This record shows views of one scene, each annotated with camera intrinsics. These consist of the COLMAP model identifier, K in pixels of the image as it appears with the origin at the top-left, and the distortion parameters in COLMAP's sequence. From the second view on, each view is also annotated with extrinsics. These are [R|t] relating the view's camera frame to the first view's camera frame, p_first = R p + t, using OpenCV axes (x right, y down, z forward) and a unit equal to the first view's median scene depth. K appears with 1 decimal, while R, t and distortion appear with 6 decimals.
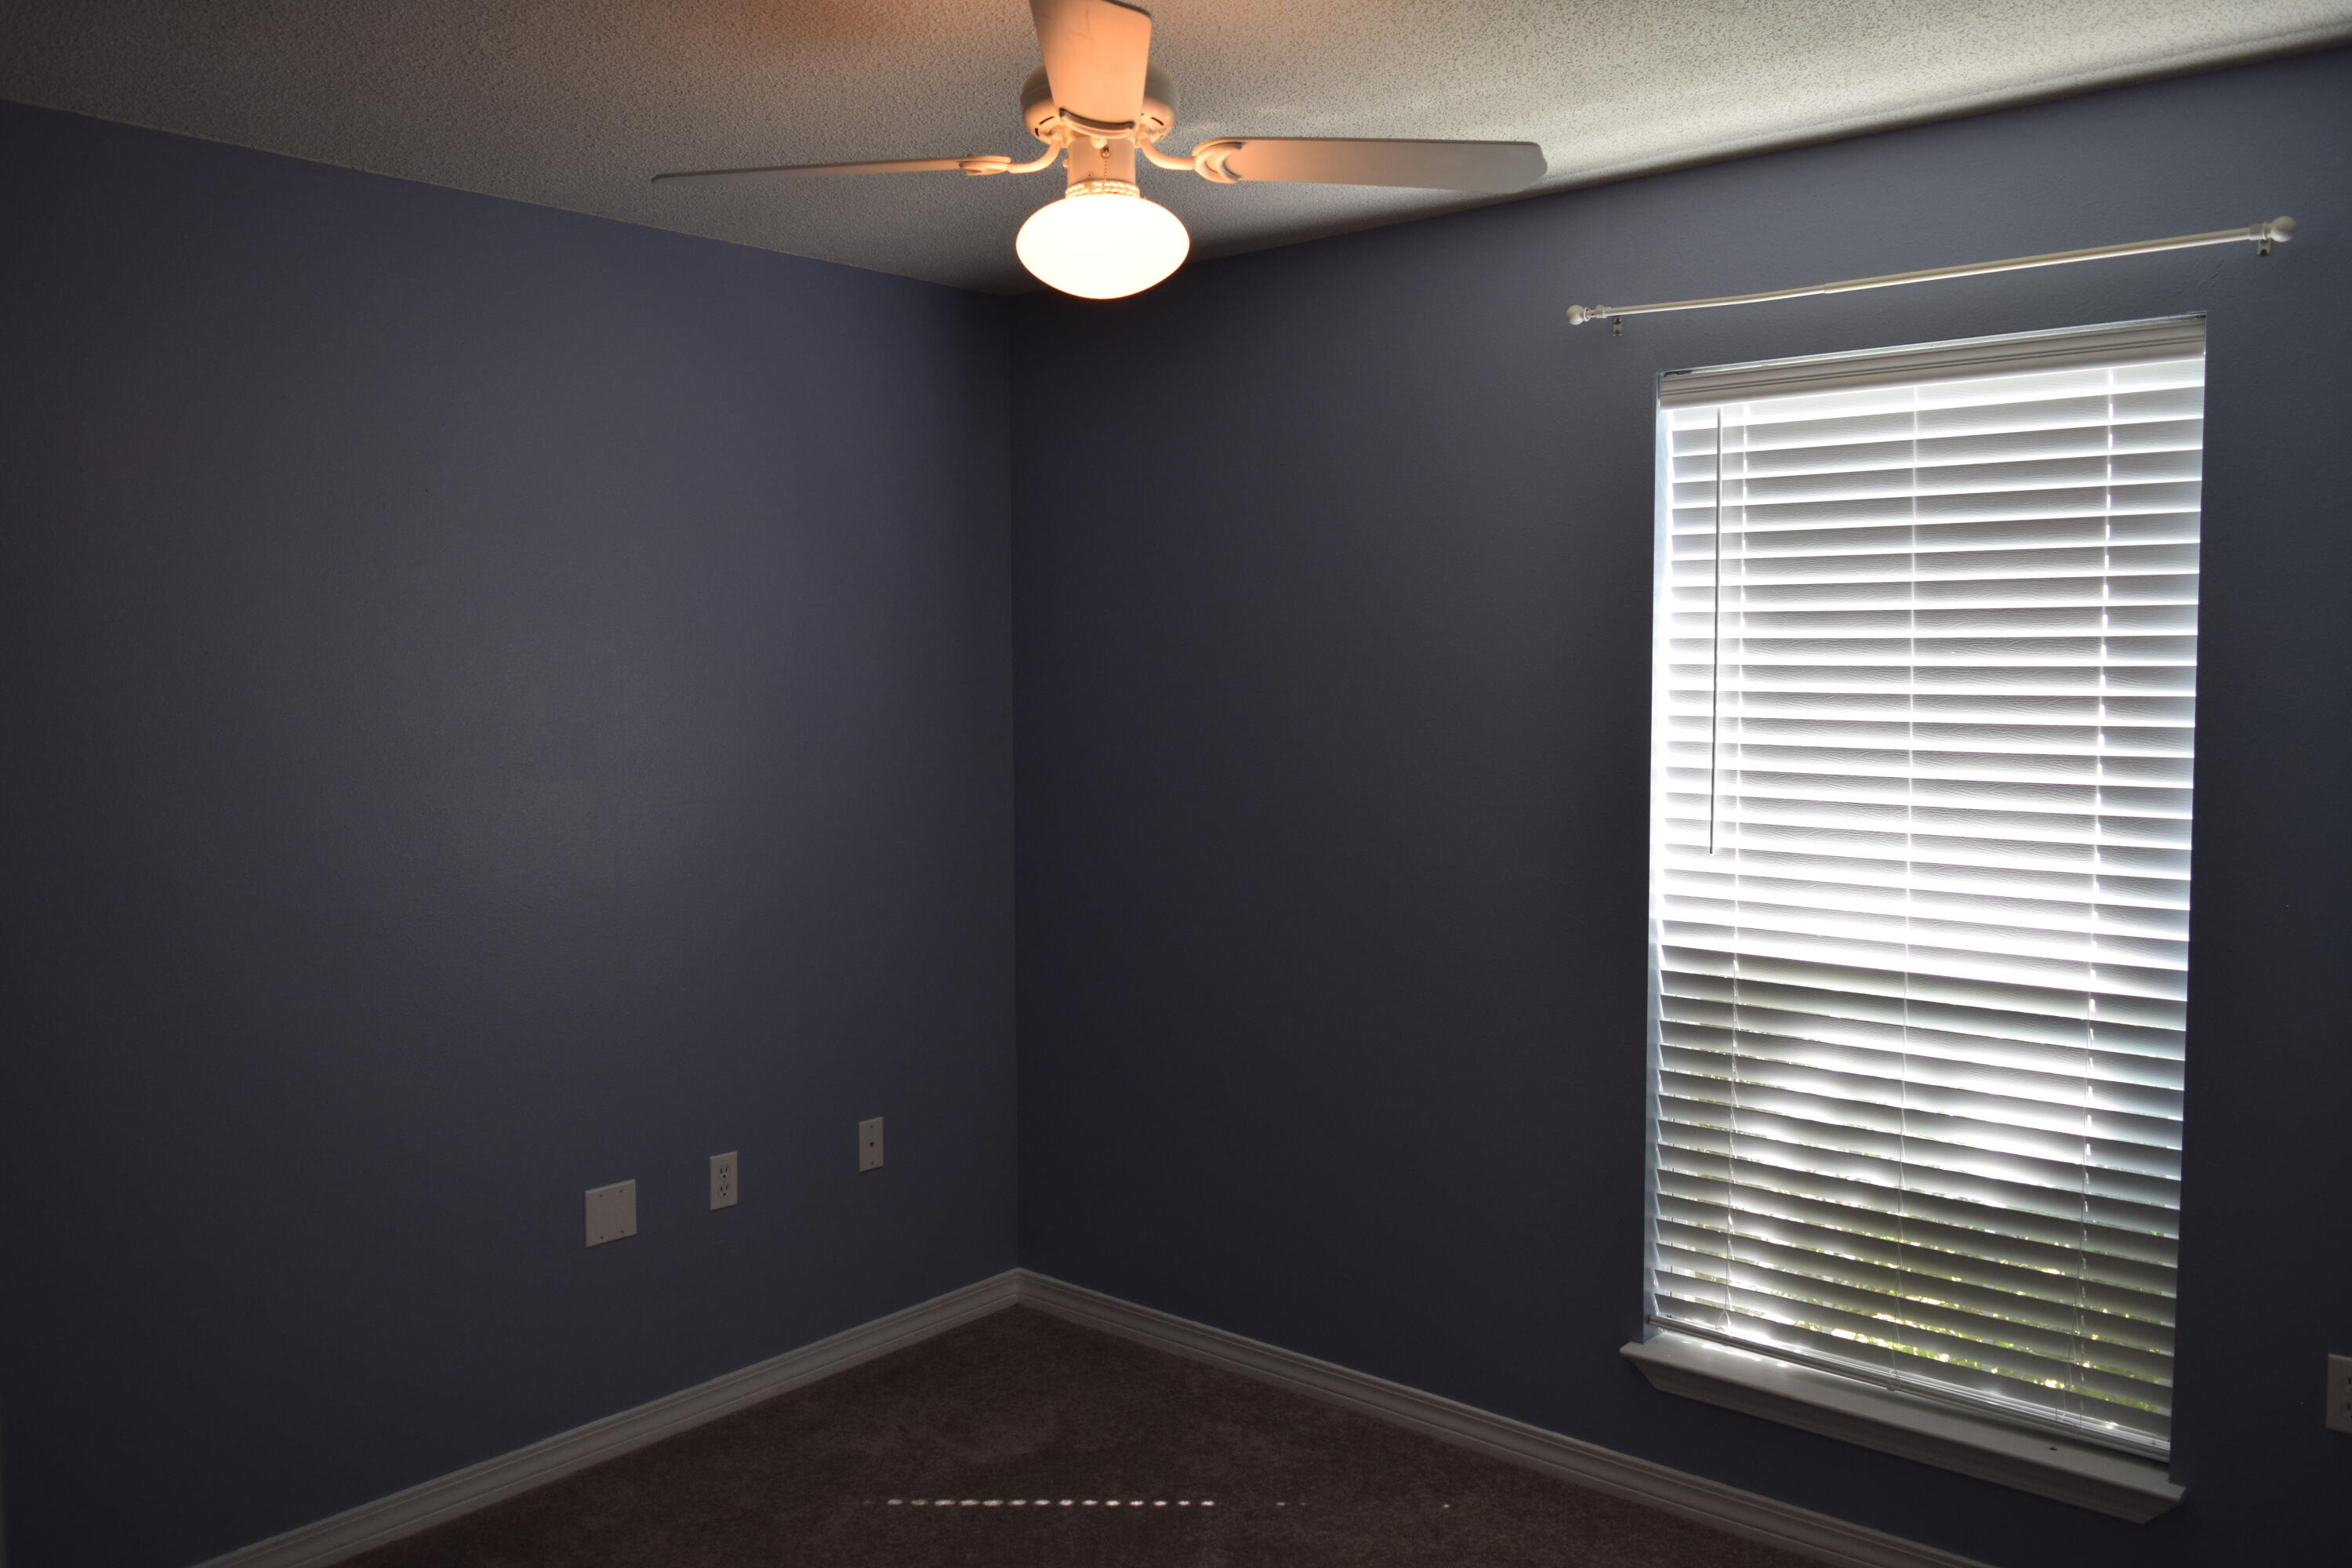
lens RADIAL K [[1819.7, 0, 1180.6], [0, 1819.7, 780.3], [0, 0, 1]] dist [-0.025461, 0.021421]
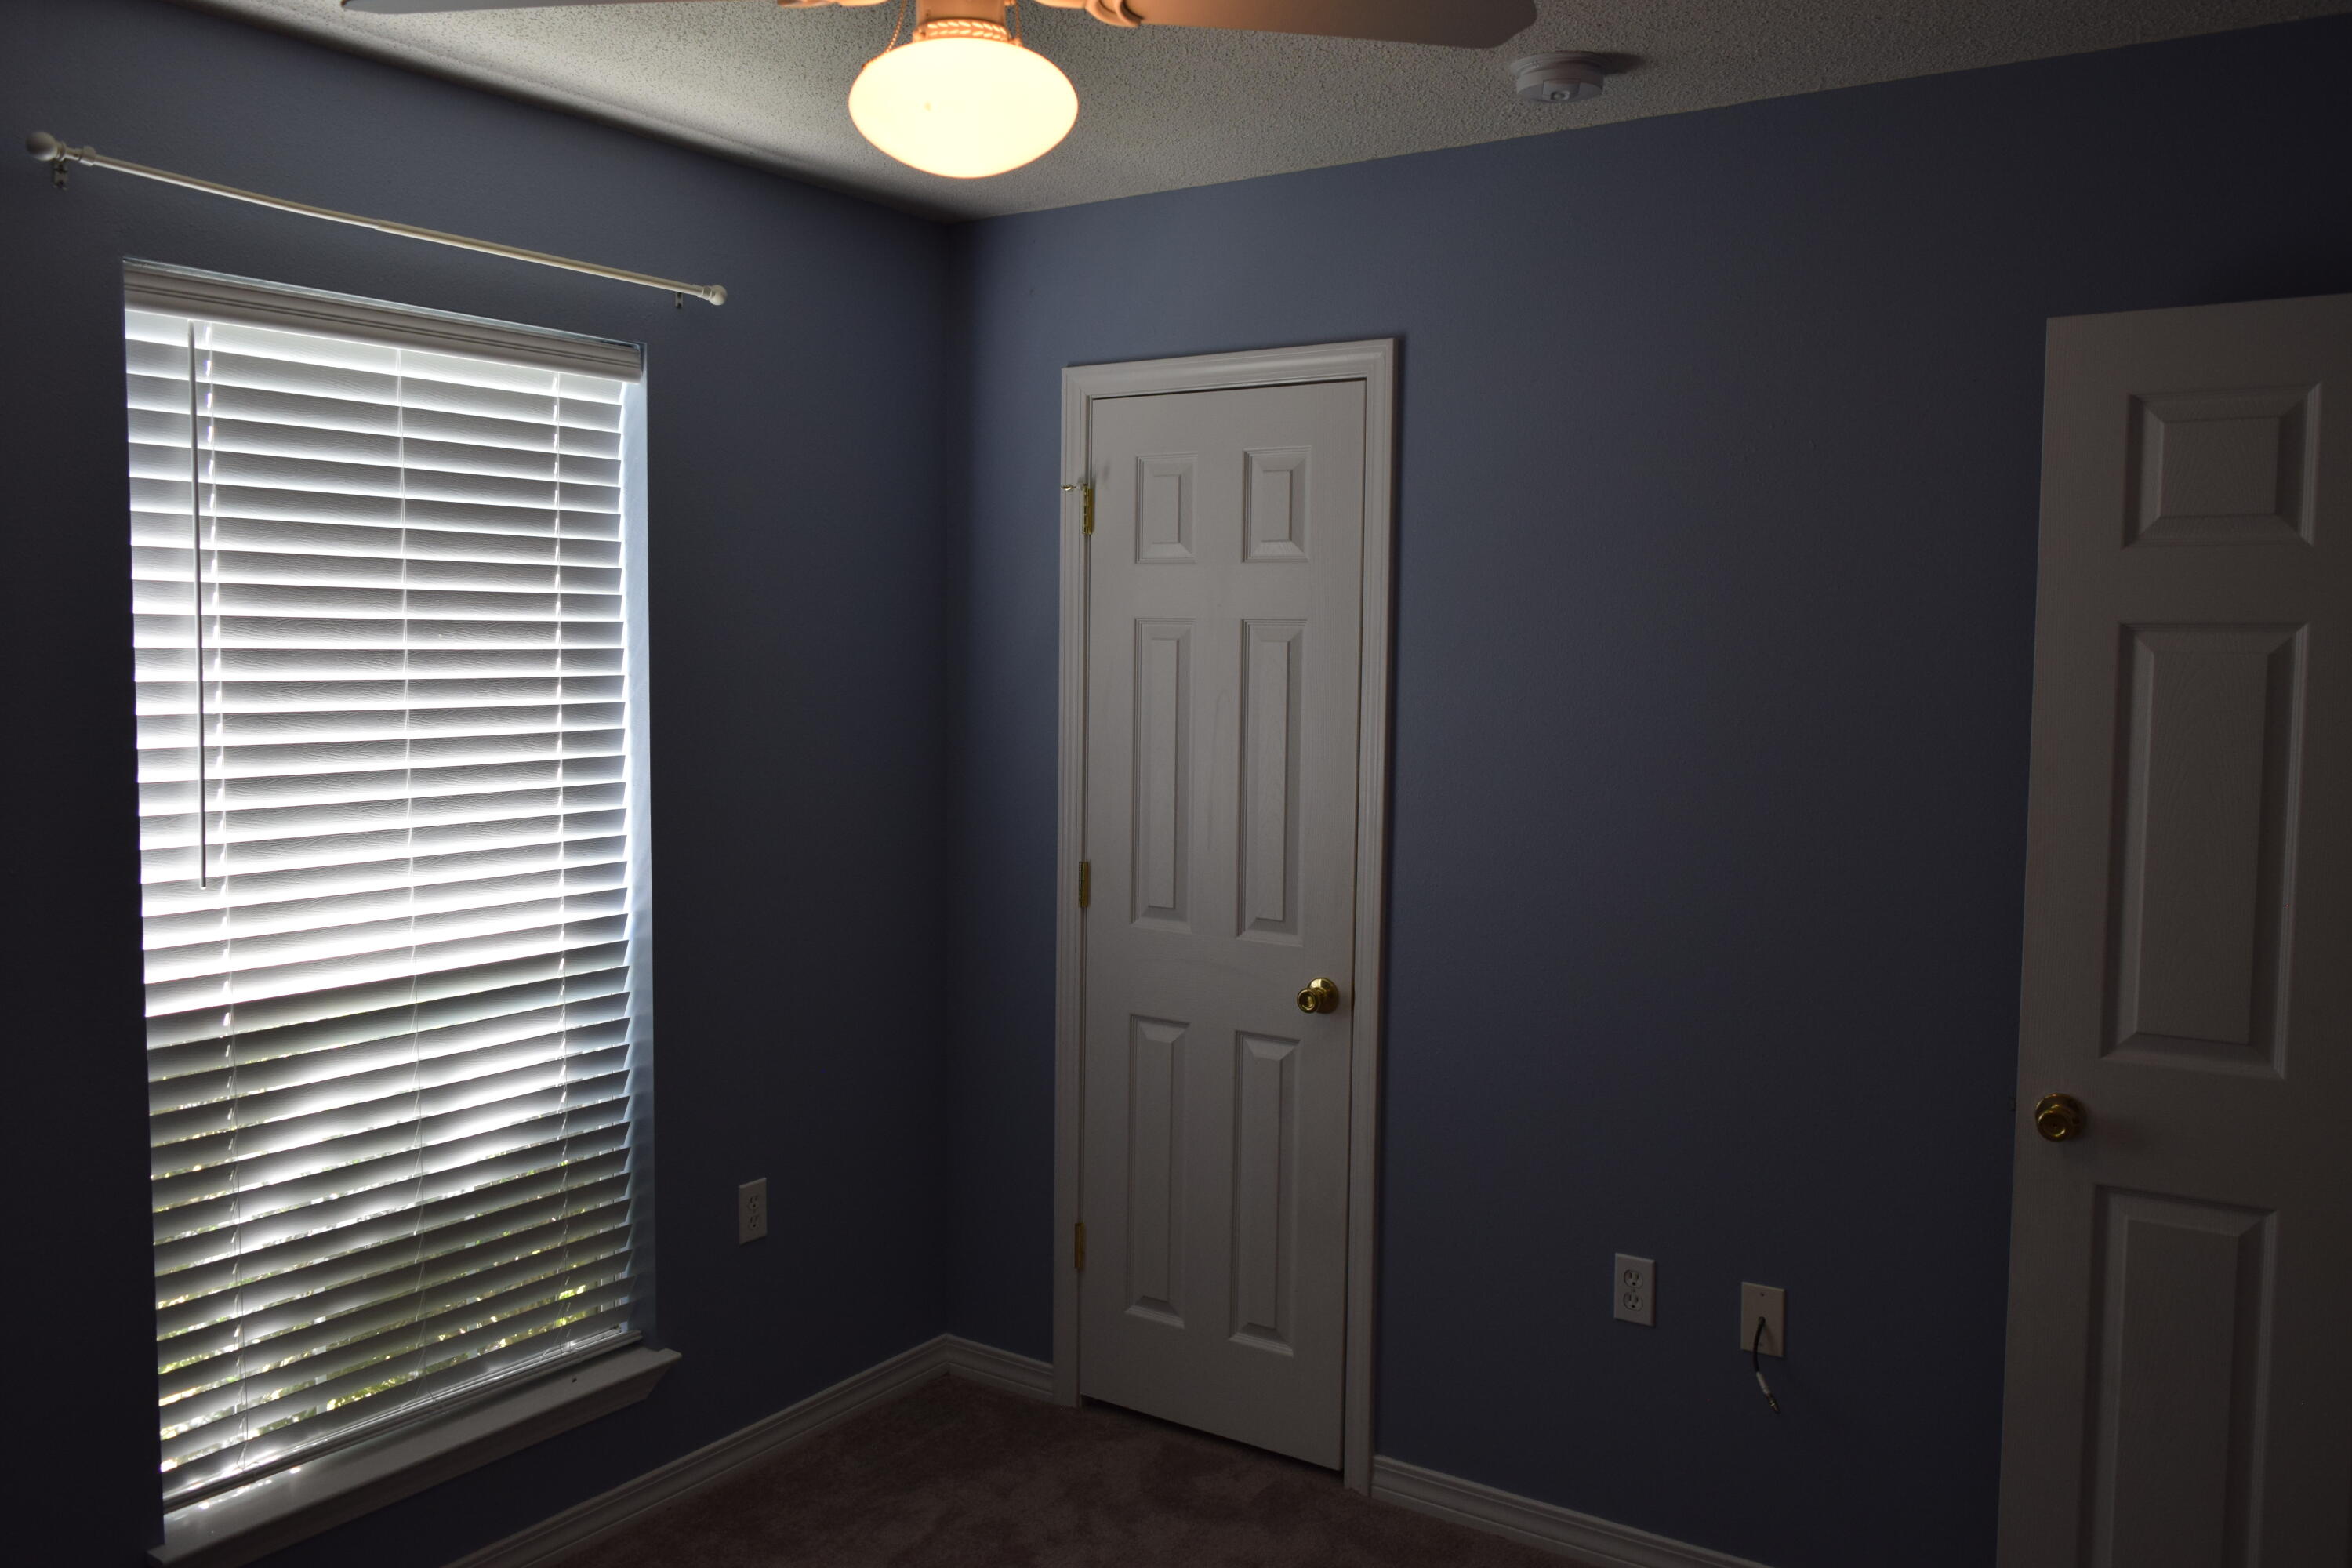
lens RADIAL K [[1819.7, 0, 1180.8], [0, 1819.7, 793.0], [0, 0, 1]] dist [-0.025461, 0.021421]
pose [[-0.102679, -0.080038, 0.991489, -0.567614], [0.062465, 0.994272, 0.086731, -0.045360], [-0.992751, 0.070839, -0.097092, 0.693862]]
